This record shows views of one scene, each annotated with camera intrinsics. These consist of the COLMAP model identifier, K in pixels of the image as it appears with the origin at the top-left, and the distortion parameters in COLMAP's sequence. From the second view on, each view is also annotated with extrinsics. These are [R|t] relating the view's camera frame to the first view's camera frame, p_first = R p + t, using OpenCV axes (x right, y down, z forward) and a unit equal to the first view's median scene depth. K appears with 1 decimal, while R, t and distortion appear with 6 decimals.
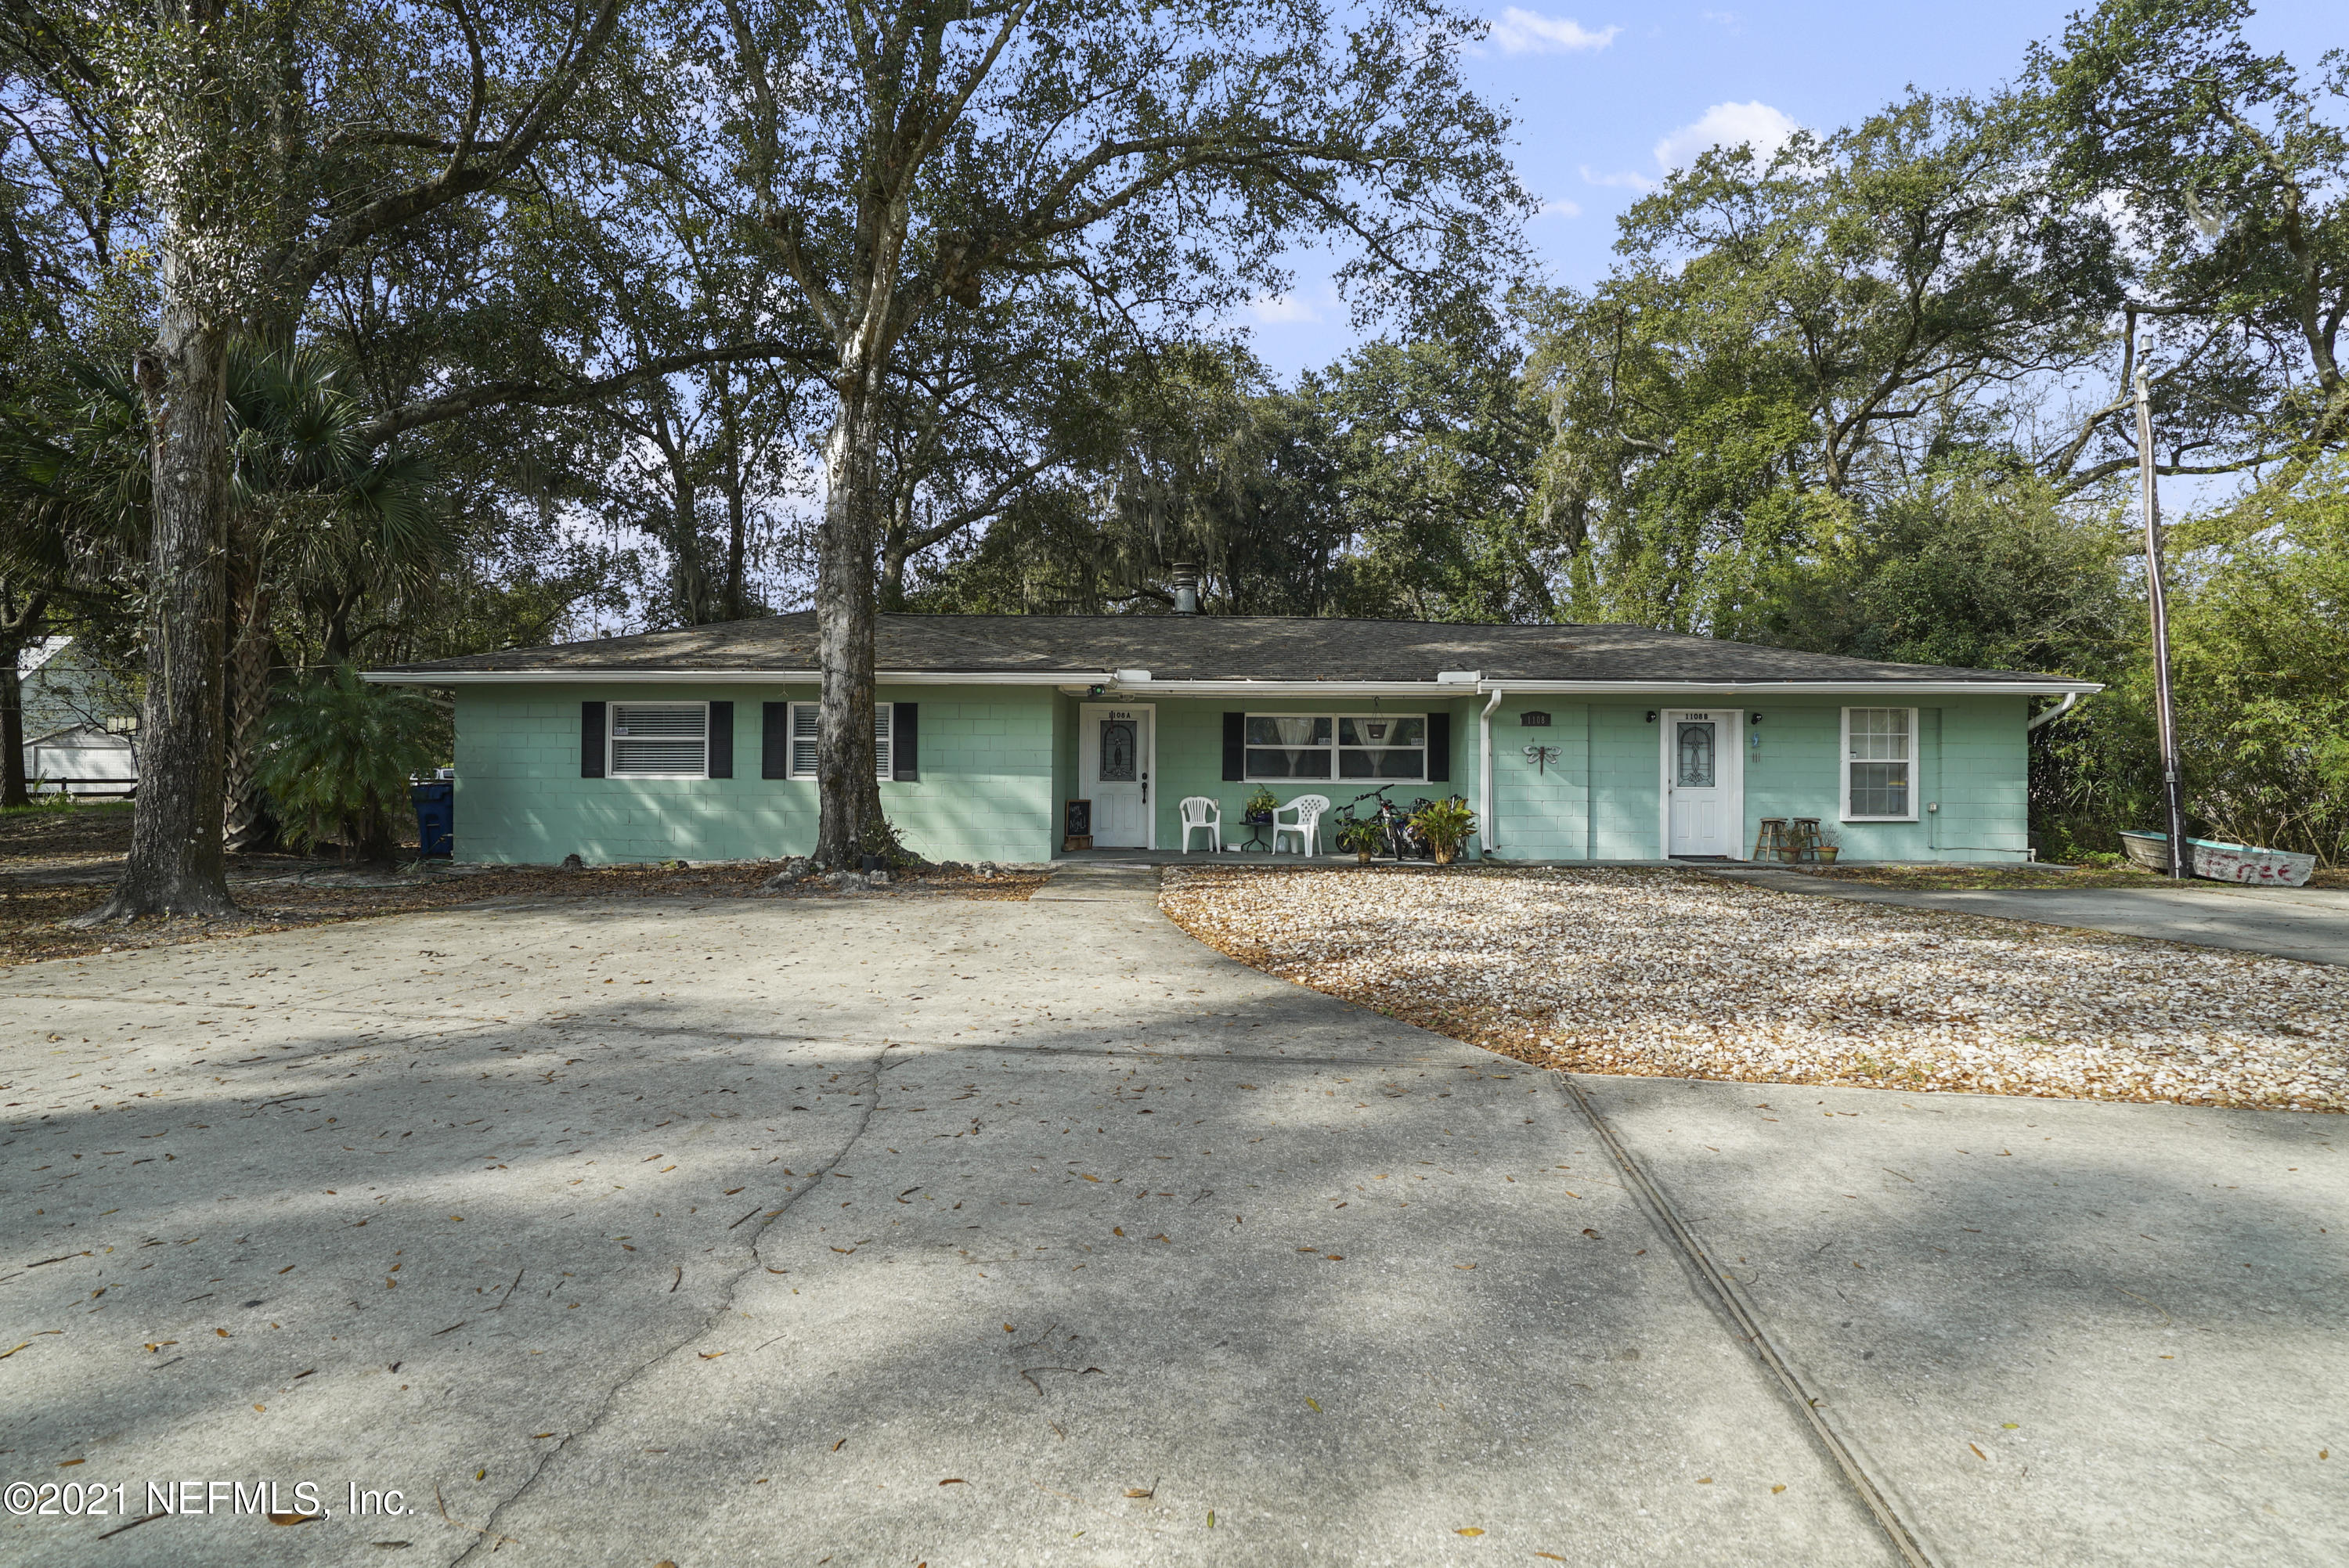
lens RADIAL K [[1096.4, 0, 1174.5], [0, 1096.4, 784.0], [0, 0, 1]] dist [-0.075183, 0.029541]
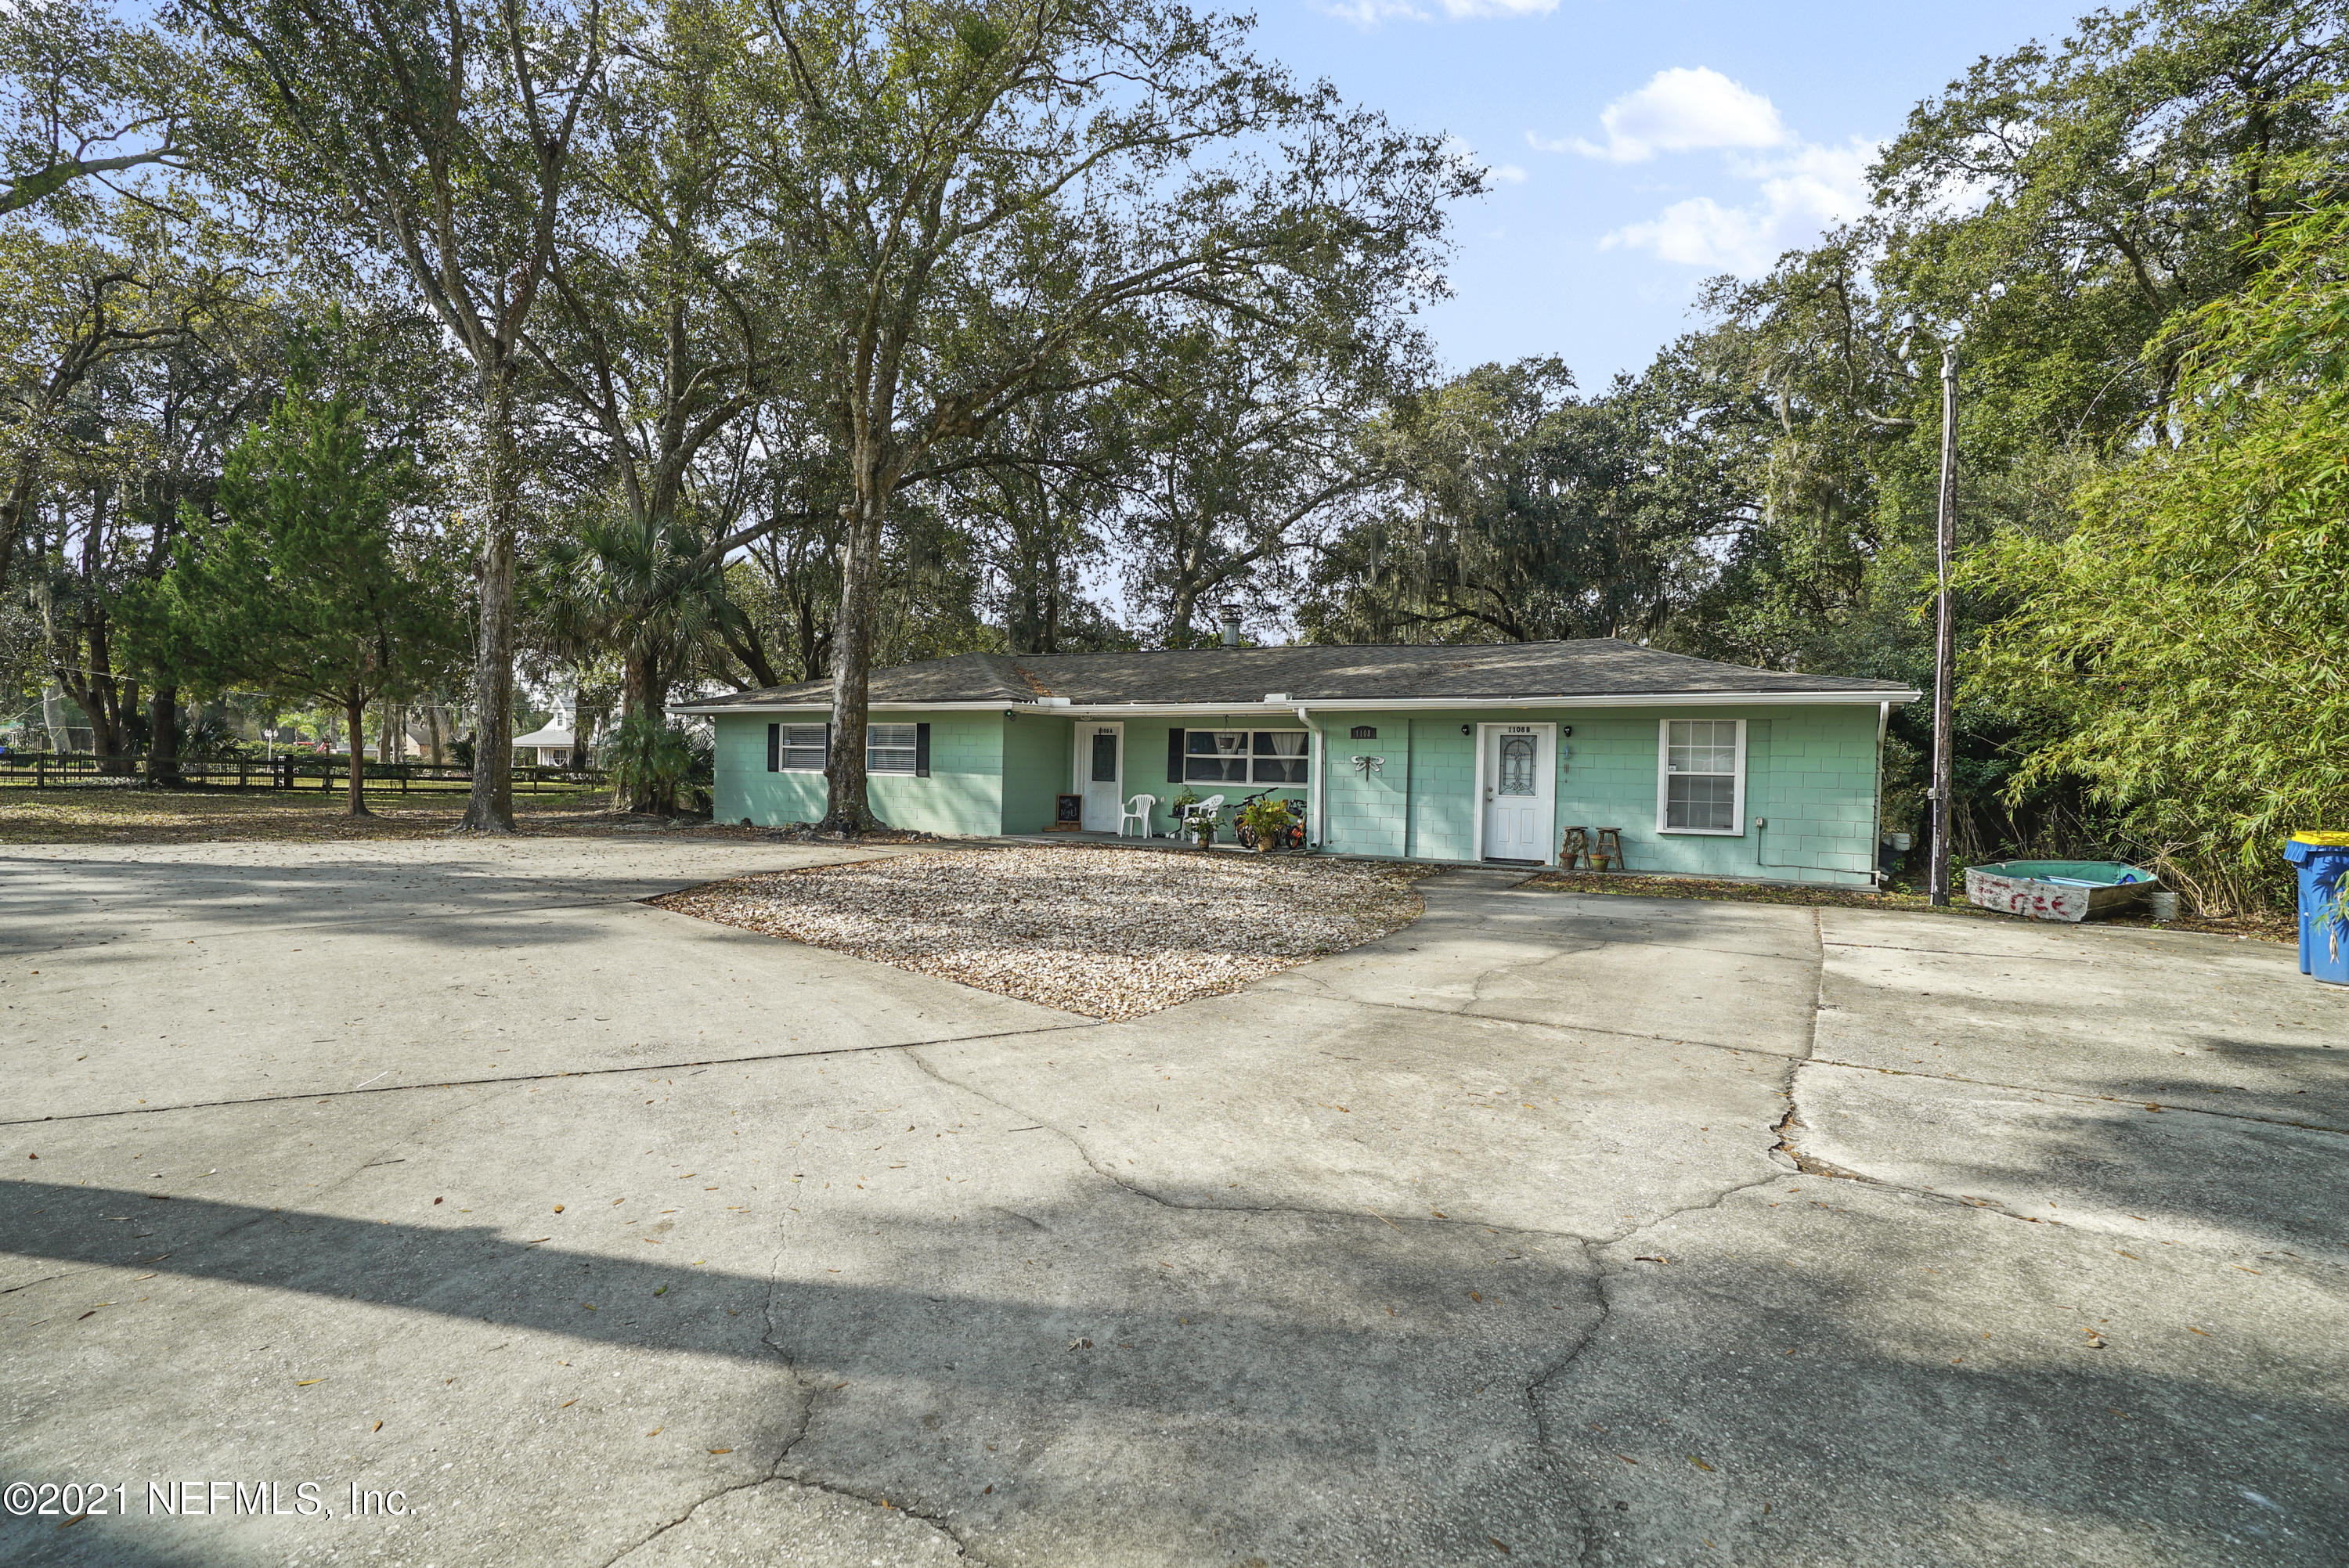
lens RADIAL K [[1104.7, 0, 1170.7], [0, 1104.7, 815.4], [0, 0, 1]] dist [-0.069116, 0.025426]
pose [[0.875452, 0.032768, -0.482193, 0.718004], [-0.025825, 0.999445, 0.021031, 0.008691], [0.482614, -0.005959, 0.875813, -0.120100]]
